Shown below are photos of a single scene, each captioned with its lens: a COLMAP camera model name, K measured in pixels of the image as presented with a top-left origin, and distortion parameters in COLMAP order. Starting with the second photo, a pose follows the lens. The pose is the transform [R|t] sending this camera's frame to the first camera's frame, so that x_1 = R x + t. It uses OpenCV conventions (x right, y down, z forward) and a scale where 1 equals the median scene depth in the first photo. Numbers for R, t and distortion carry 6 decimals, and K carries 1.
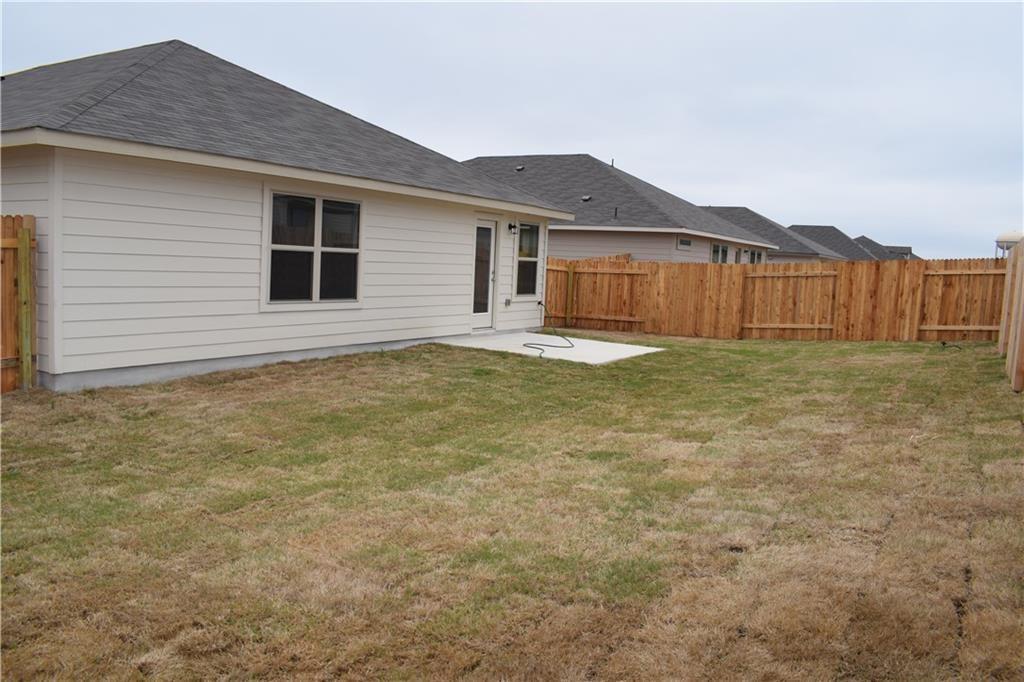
lens RADIAL K [[805.9, 0, 512.0], [0, 805.9, 341.0], [0, 0, 1]] dist [-0.088934, 0.007232]
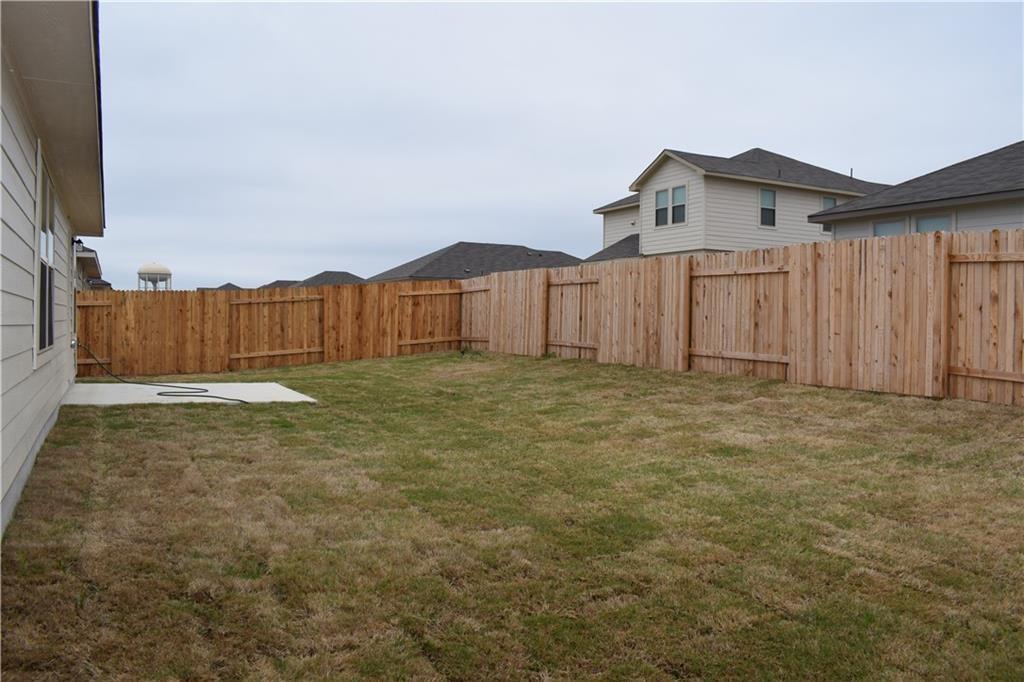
lens RADIAL K [[805.9, 0, 512.0], [0, 805.9, 341.0], [0, 0, 1]] dist [-0.088934, 0.007232]
pose [[0.533752, -0.062969, 0.843294, -0.333041], [0.097763, 0.995132, 0.012429, -0.017477], [-0.839971, 0.075809, 0.537309, 0.235549]]
